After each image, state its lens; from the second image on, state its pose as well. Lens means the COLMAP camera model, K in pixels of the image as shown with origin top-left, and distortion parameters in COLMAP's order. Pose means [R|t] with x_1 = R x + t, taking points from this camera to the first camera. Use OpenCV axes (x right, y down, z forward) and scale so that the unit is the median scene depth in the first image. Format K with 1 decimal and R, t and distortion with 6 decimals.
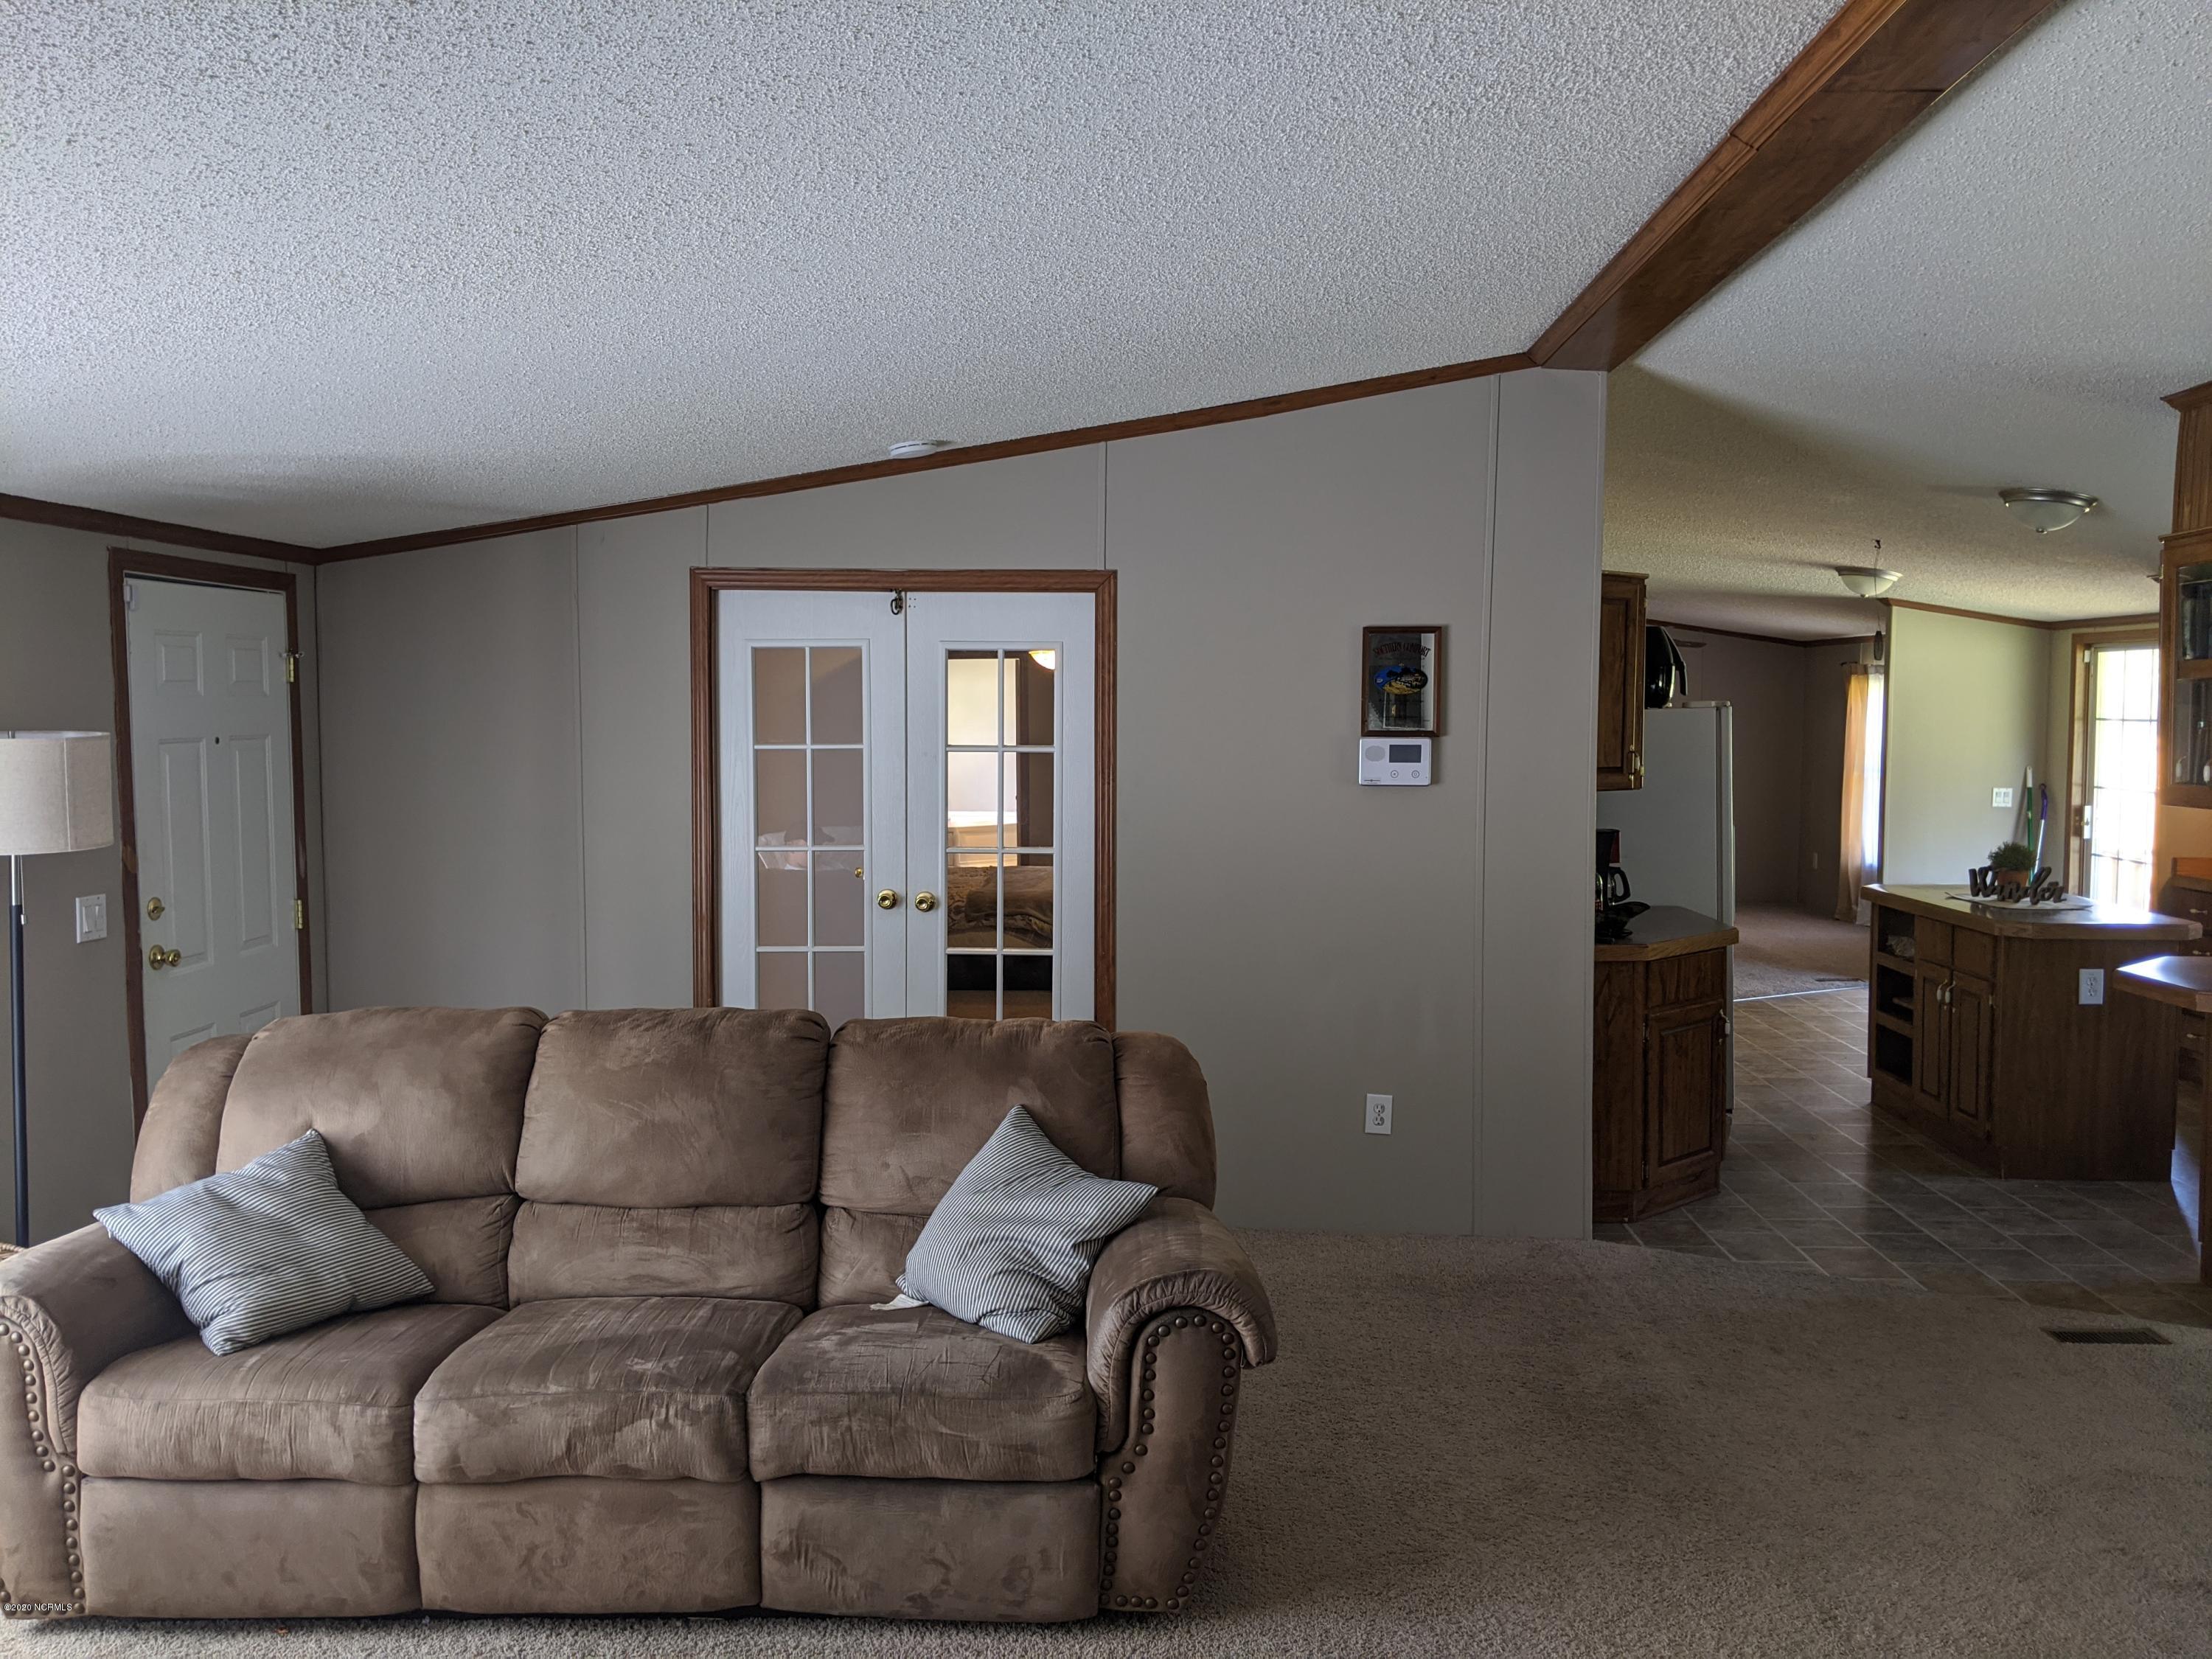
lens RADIAL K [[1780.0, 0, 1104.8], [0, 1780.0, 832.4], [0, 0, 1]] dist [0.064843, -0.122458]
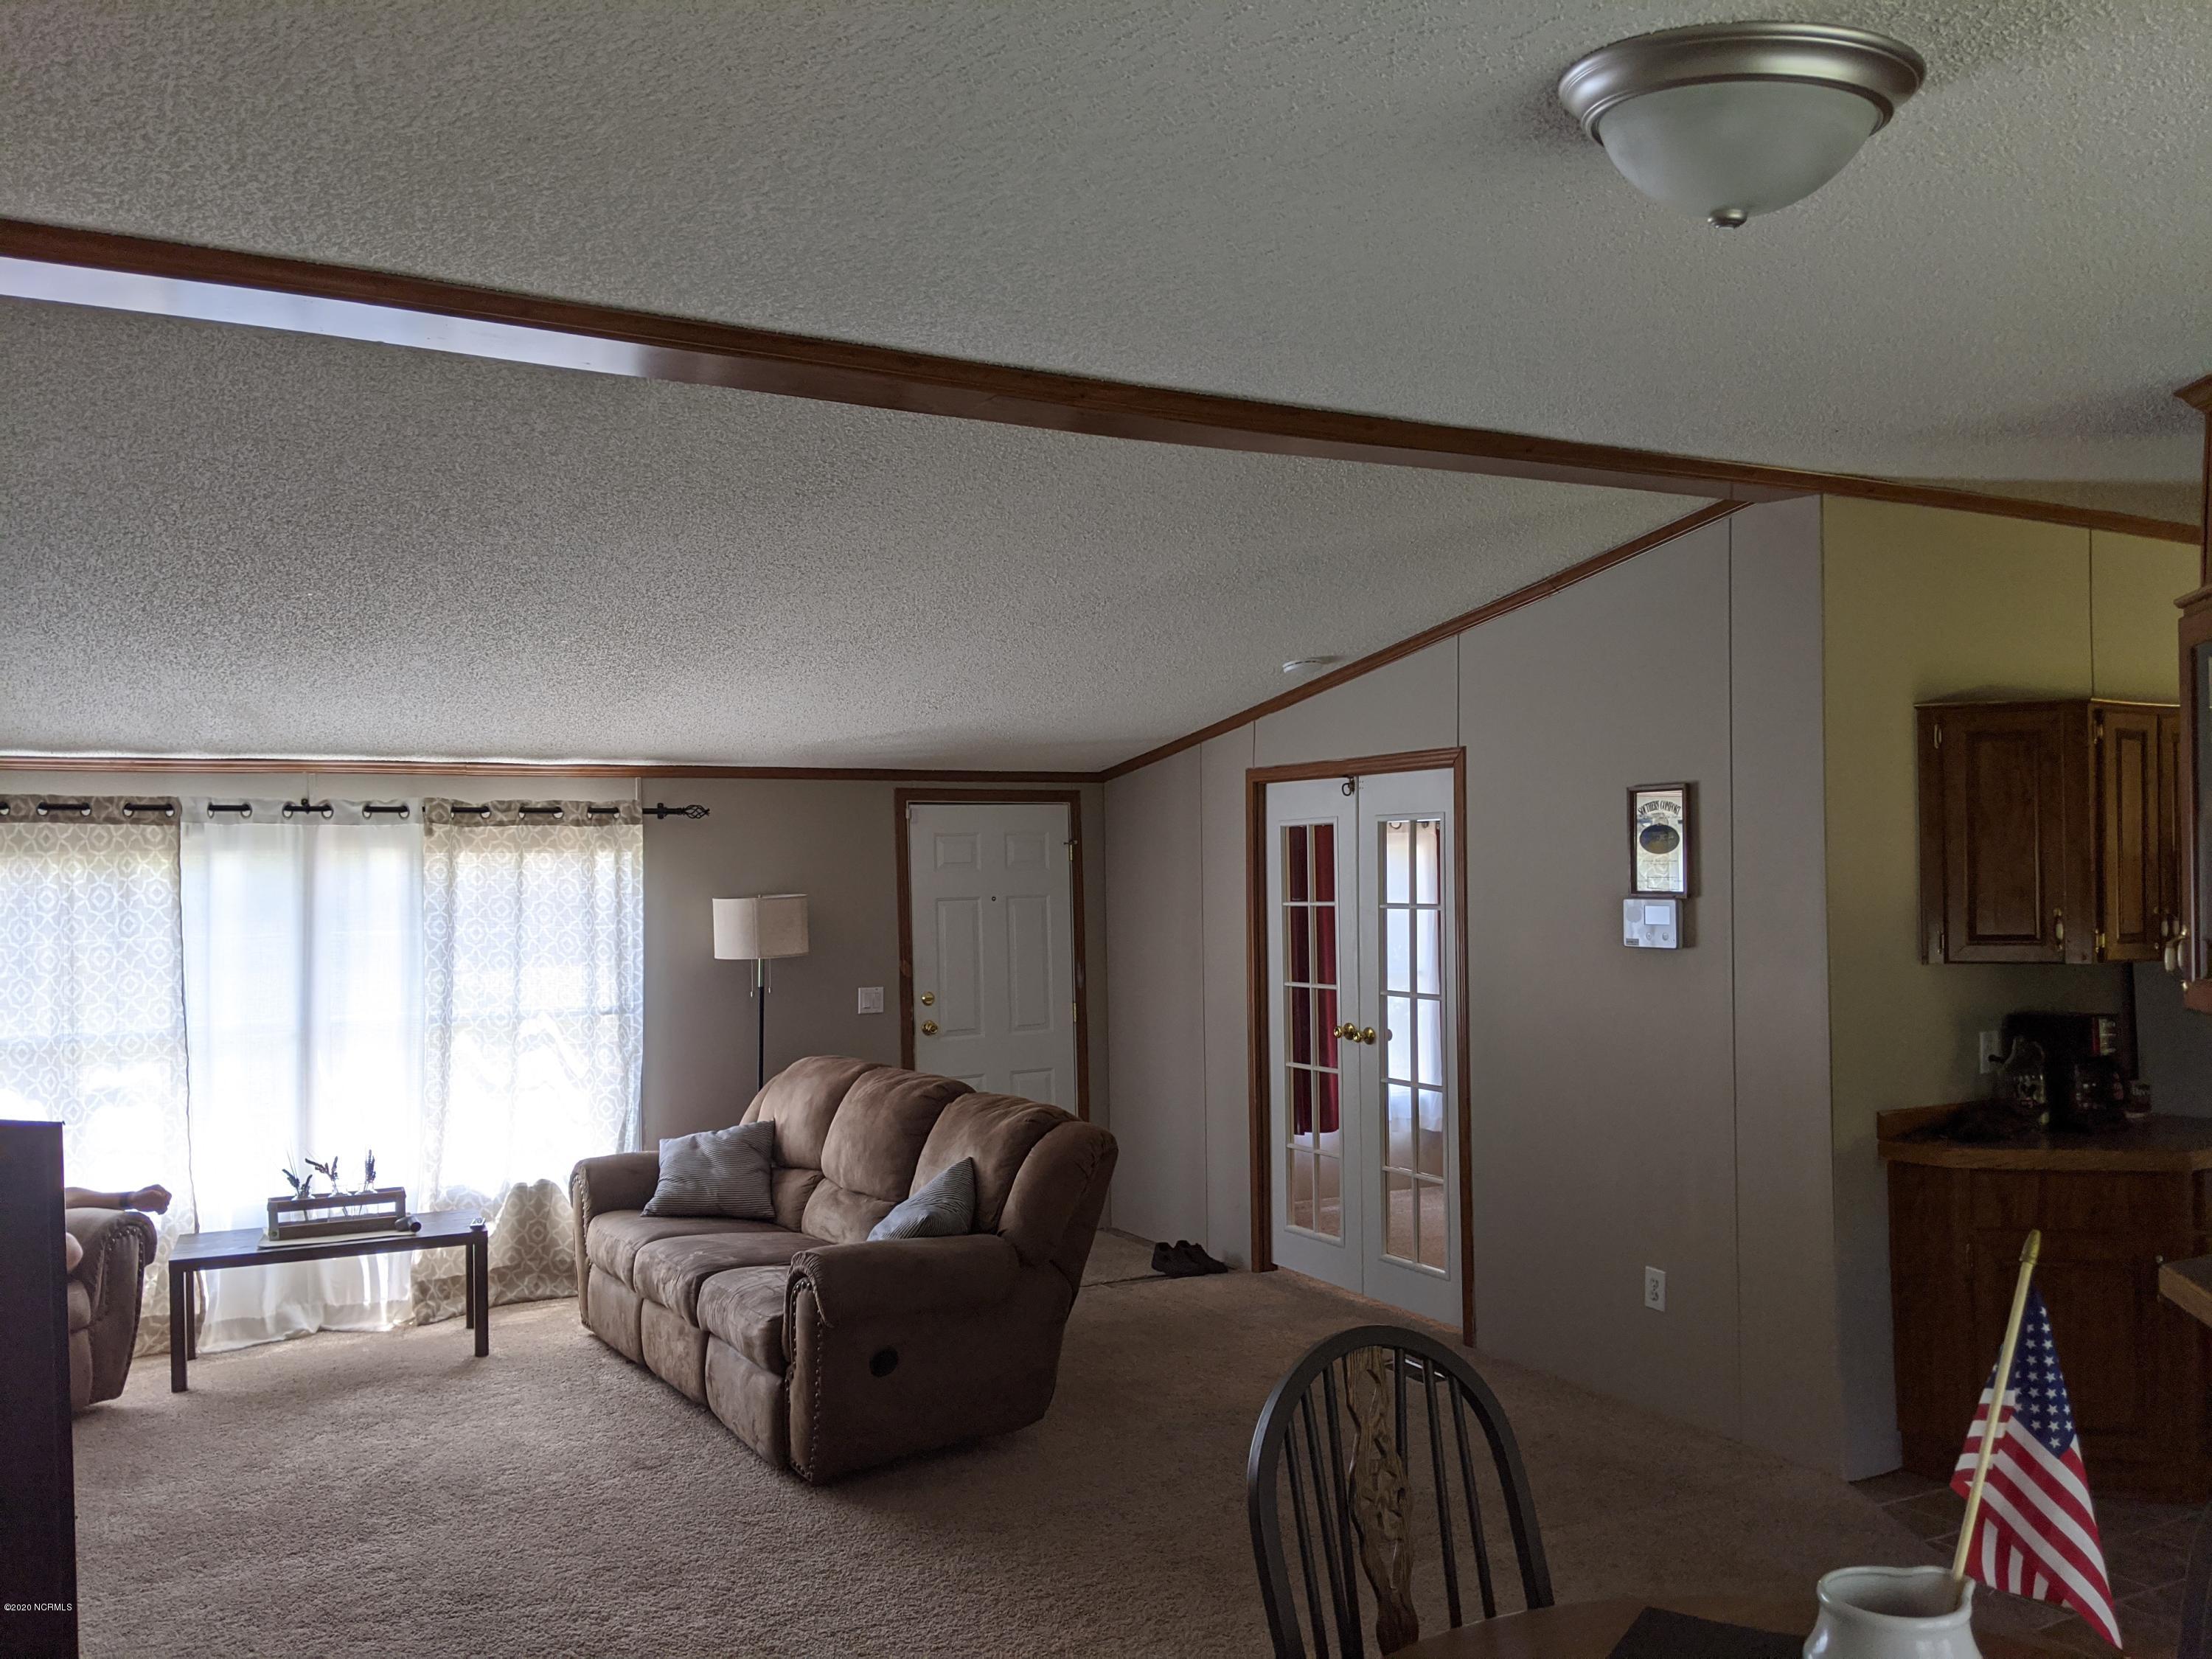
lens RADIAL K [[1780.0, 0, 1118.3], [0, 1780.0, 843.0], [0, 0, 1]] dist [0.064843, -0.122458]
pose [[0.518101, -0.024124, -0.854979, 0.839408], [-0.041898, 0.997686, -0.053541, -0.018053], [0.854292, 0.063561, 0.515892, 0.239808]]
